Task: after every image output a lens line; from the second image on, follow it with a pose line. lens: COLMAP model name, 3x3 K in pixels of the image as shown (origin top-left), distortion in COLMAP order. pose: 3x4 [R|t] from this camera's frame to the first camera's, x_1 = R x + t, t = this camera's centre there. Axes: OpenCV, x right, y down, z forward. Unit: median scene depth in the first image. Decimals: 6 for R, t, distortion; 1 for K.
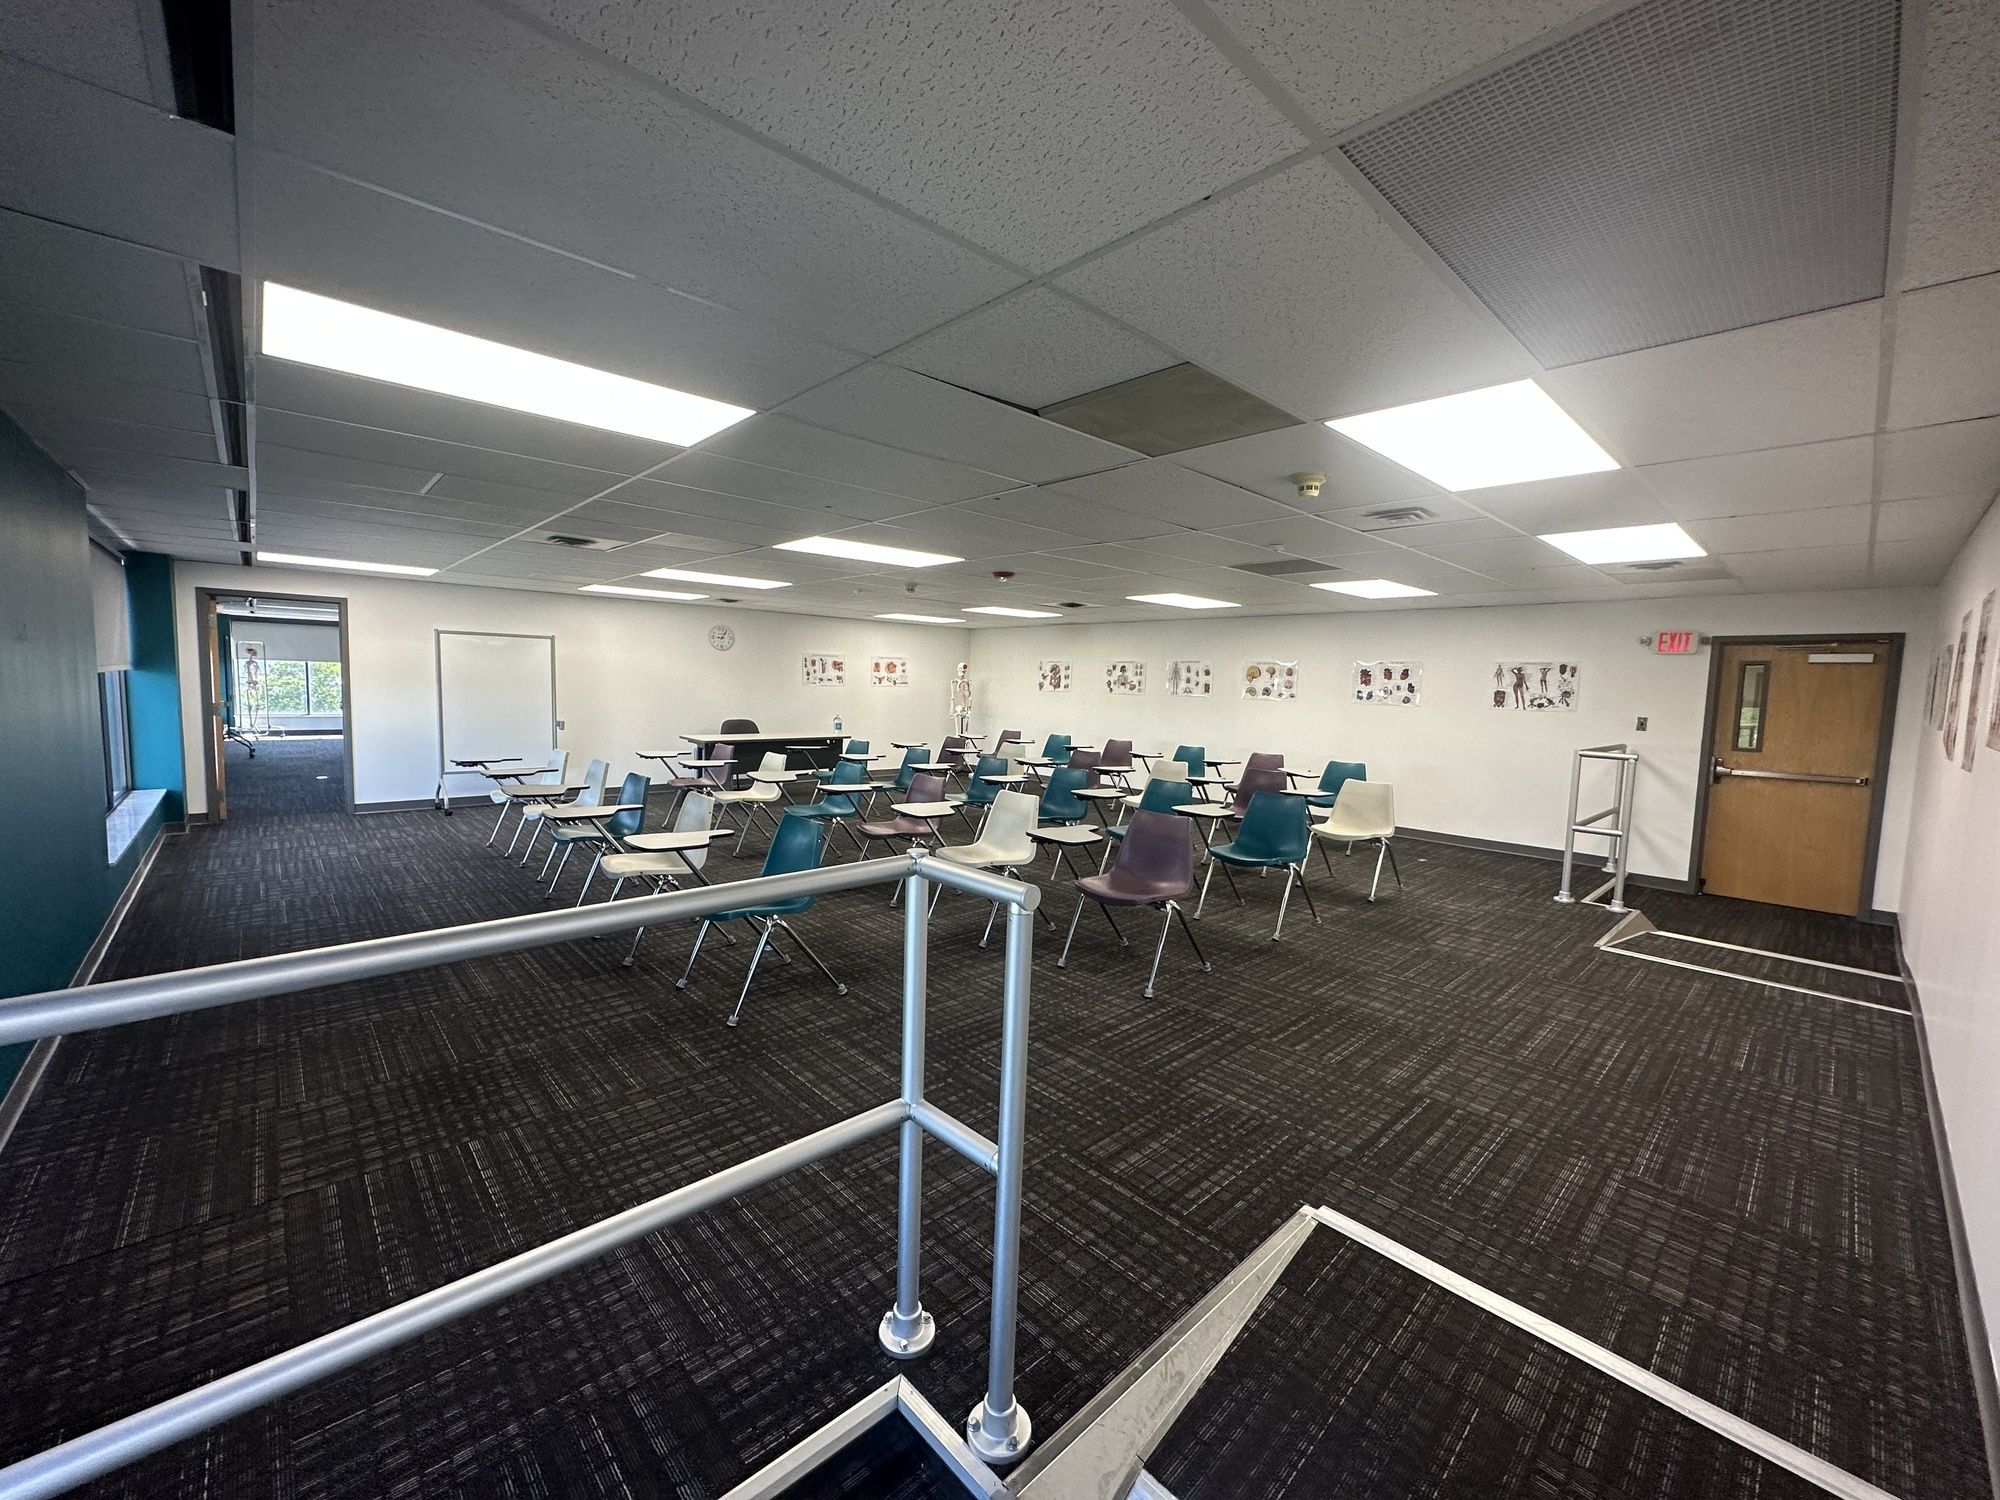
lens RADIAL K [[797.1, 0, 1003.2], [0, 797.1, 751.0], [0, 0, 1]] dist [0.002063, 0.000641]
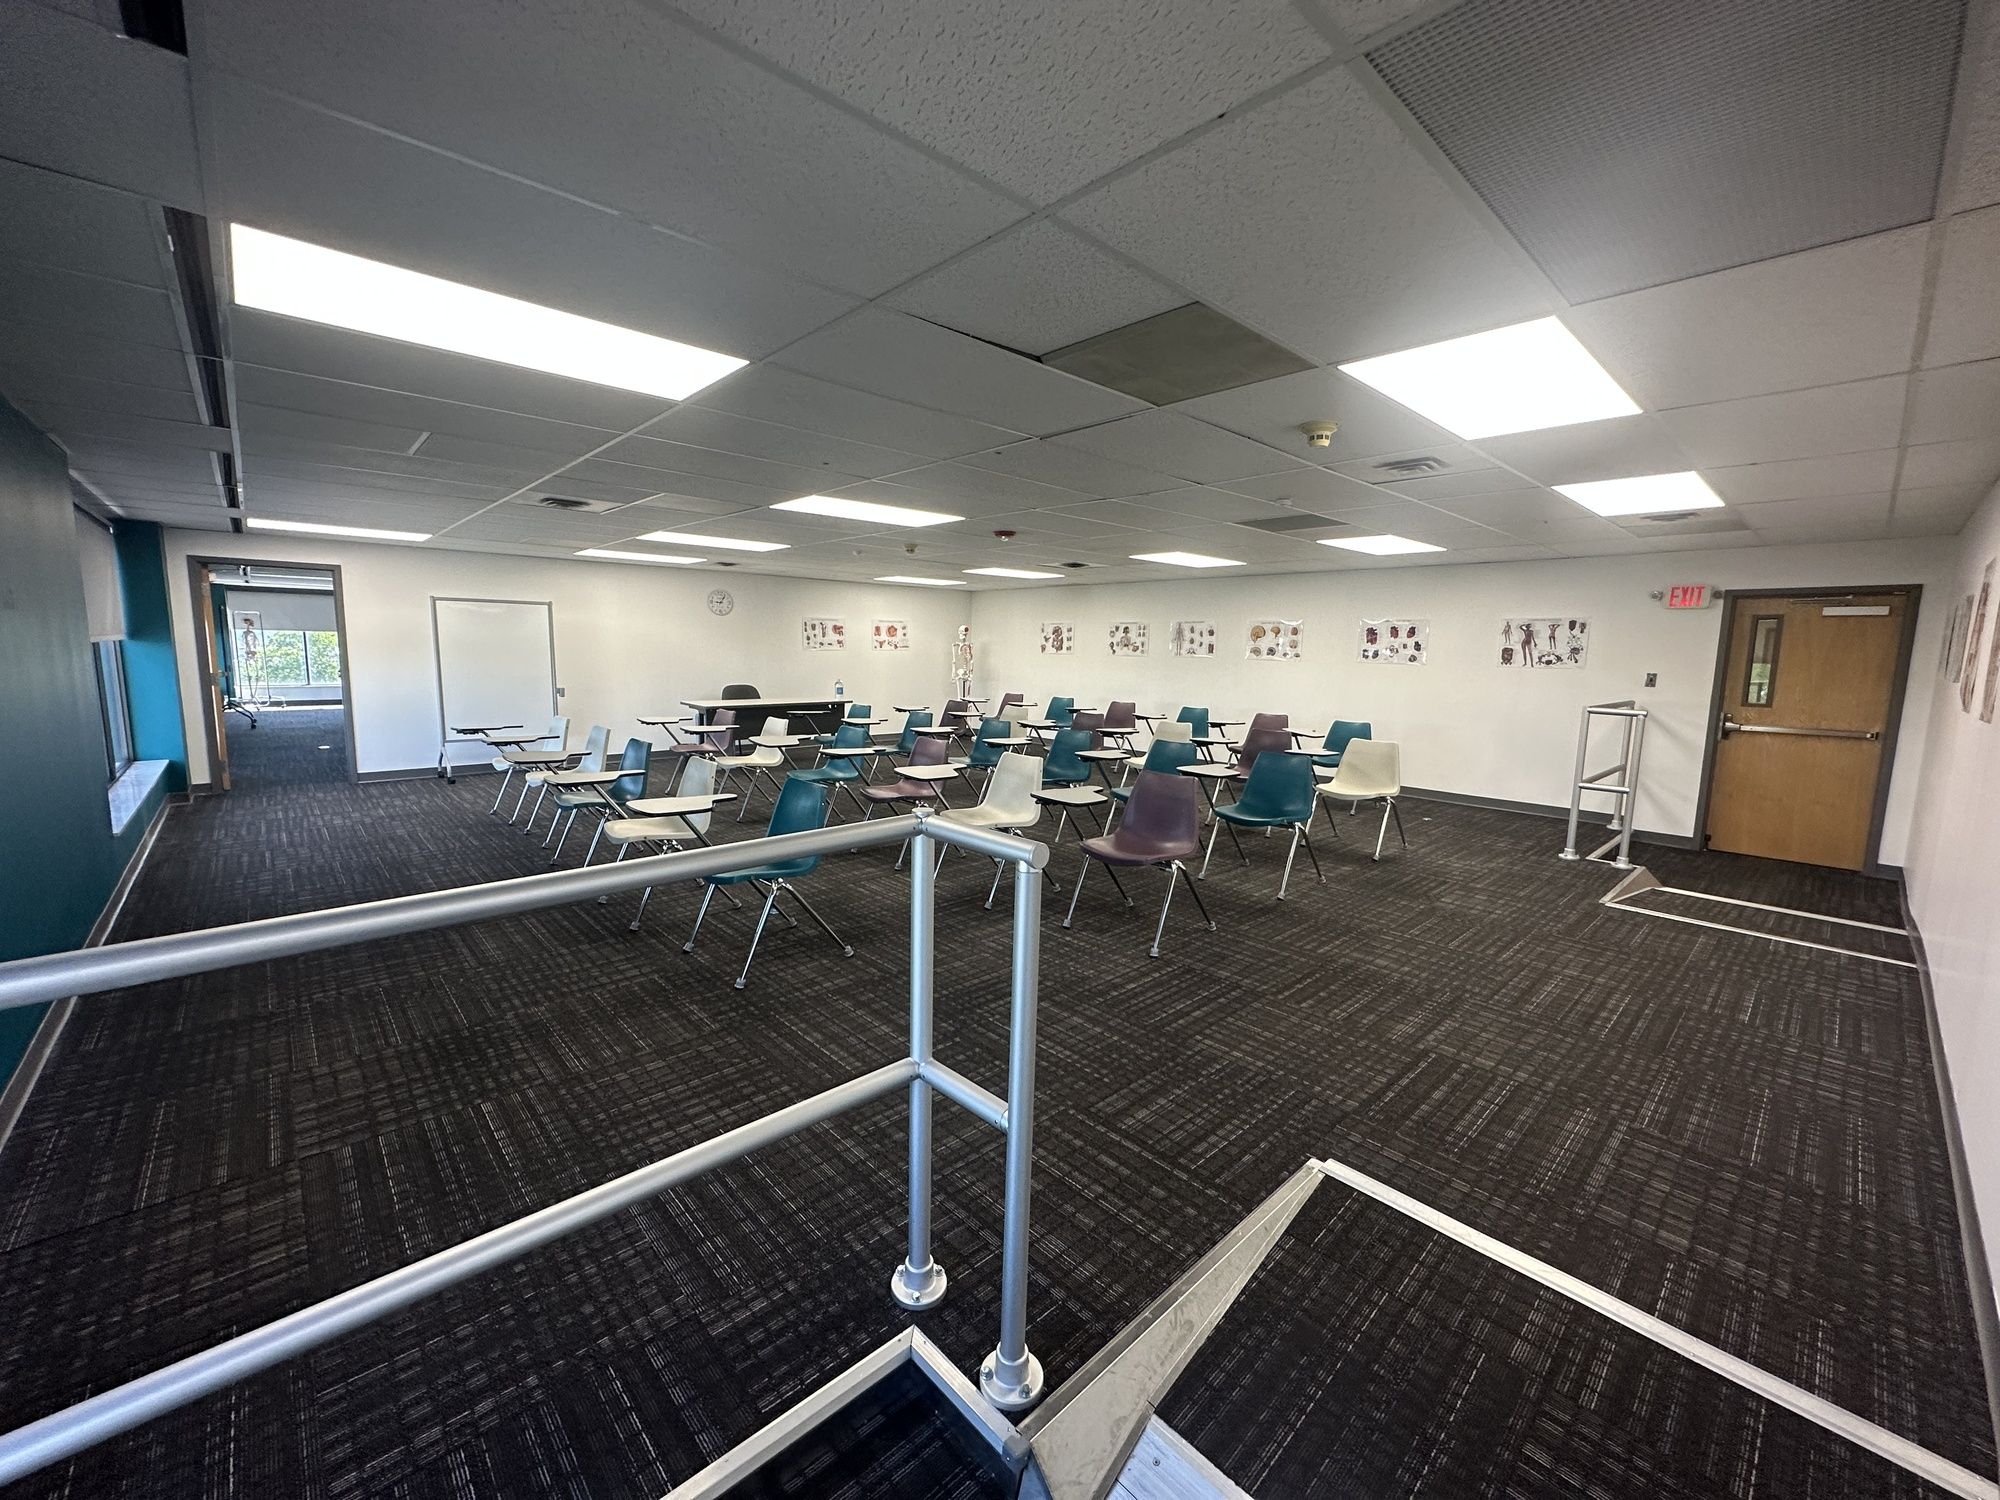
lens RADIAL K [[797.1, 0, 1003.9], [0, 797.1, 750.2], [0, 0, 1]] dist [0.002063, 0.000641]
pose [[0.999957, -0.009085, -0.001887, -0.002625], [0.009159, 0.999011, 0.043506, 0.004370], [0.001490, -0.043521, 0.999051, 0.009870]]
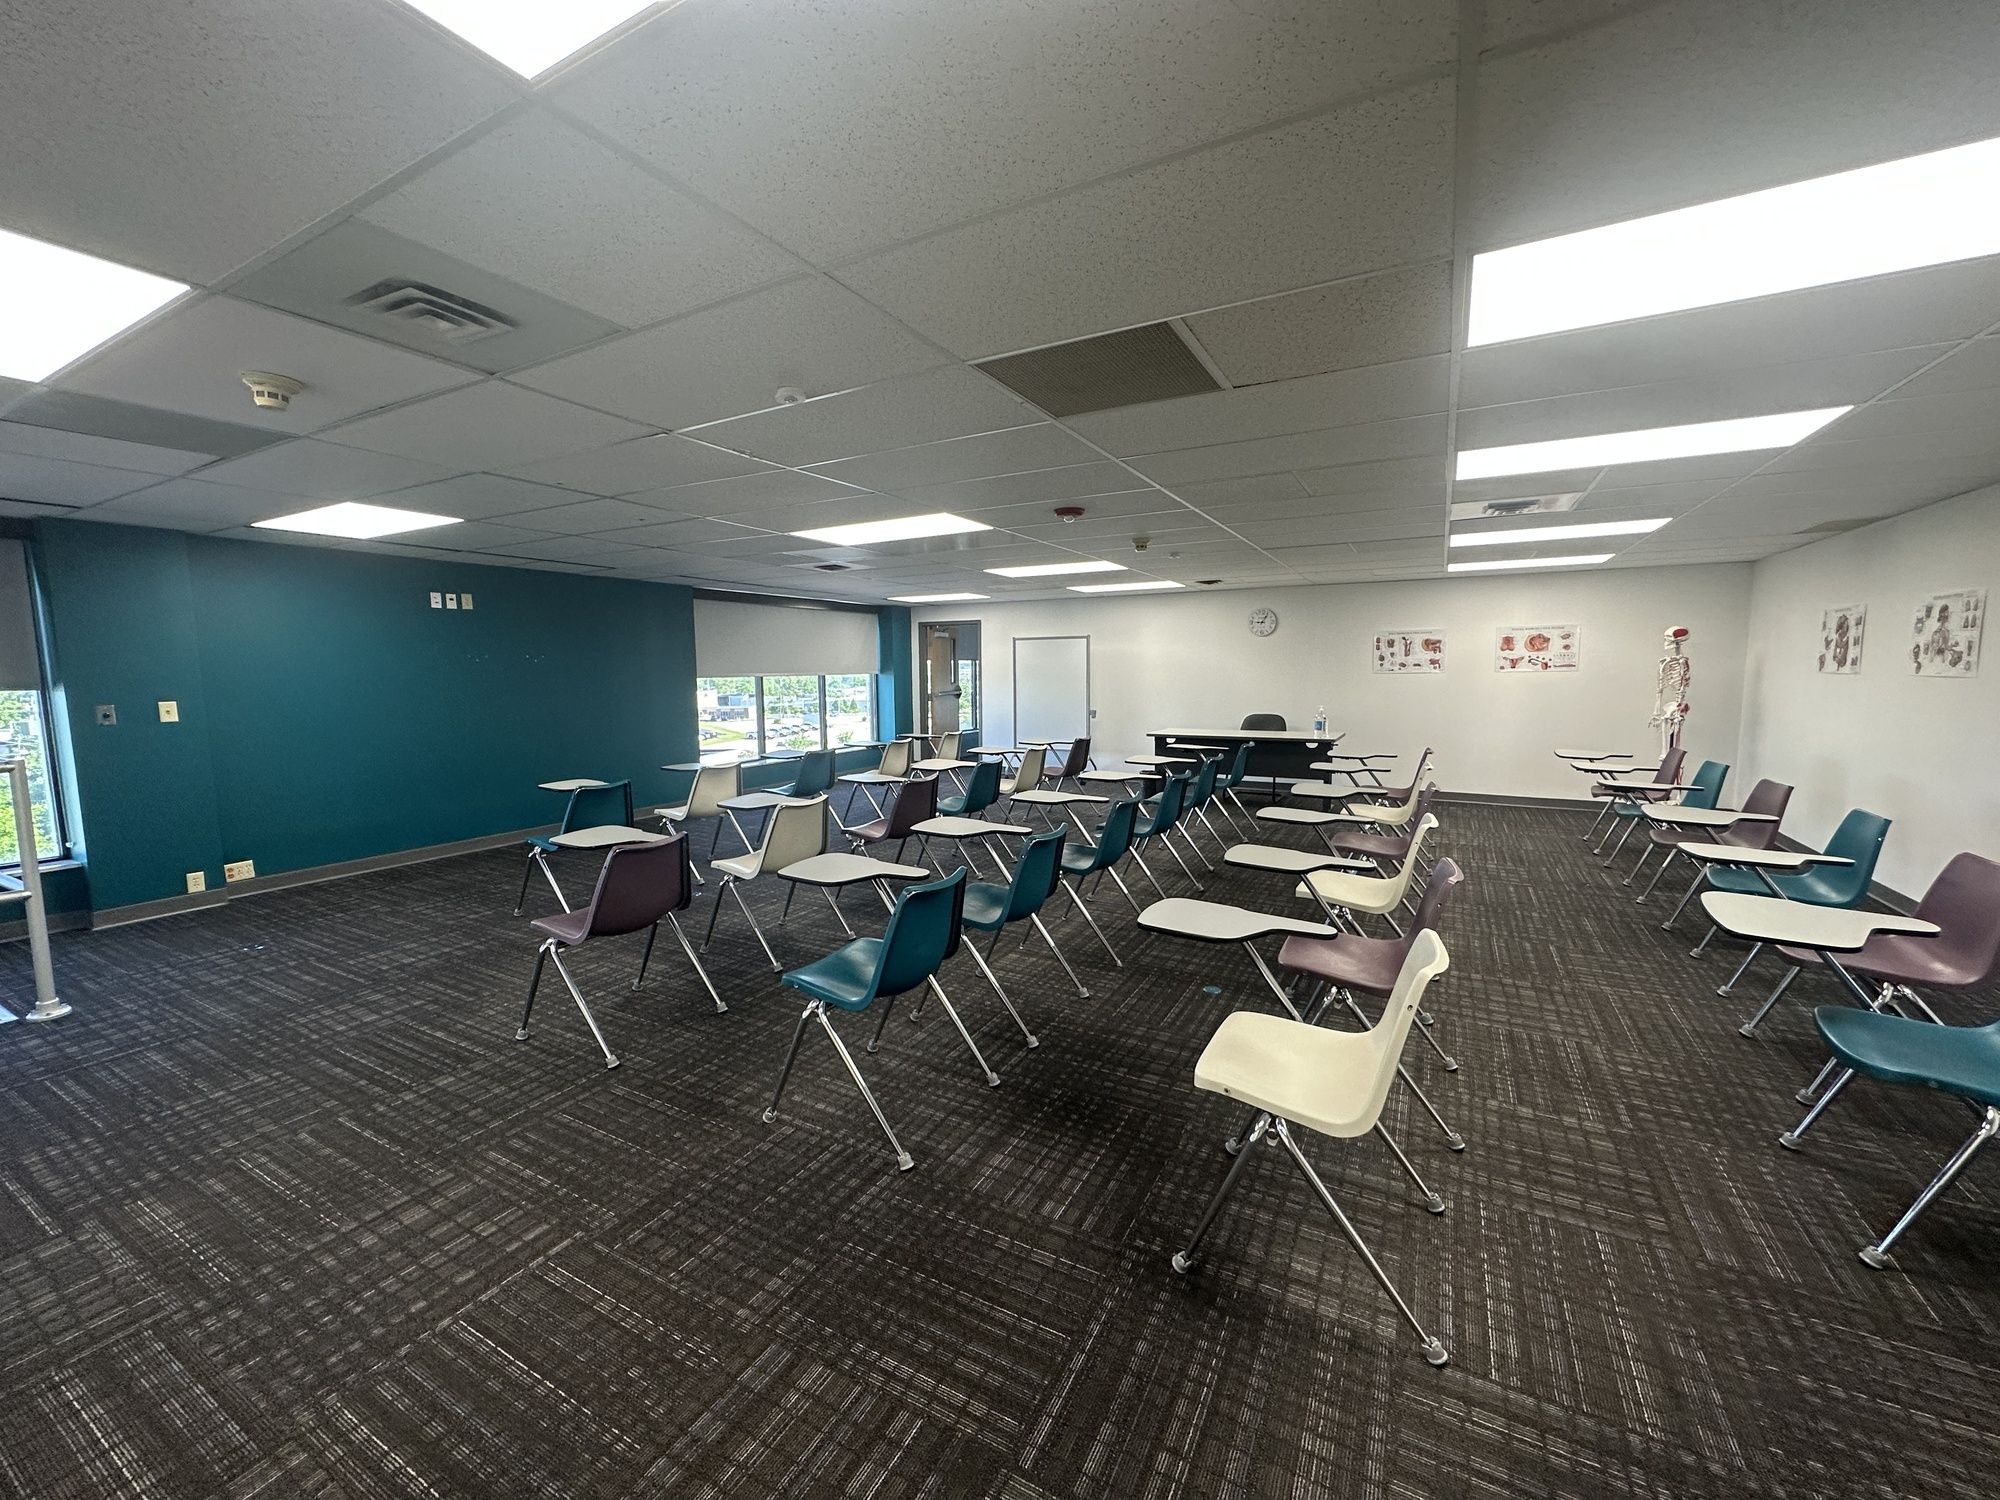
lens RADIAL K [[797.1, 0, 994.6], [0, 797.1, 750.7], [0, 0, 1]] dist [0.002063, 0.000641]
pose [[0.303770, 0.069201, -0.950229, 1.136878], [-0.063981, 0.996589, 0.052124, -0.071444], [0.950595, 0.044963, 0.307161, 1.227600]]
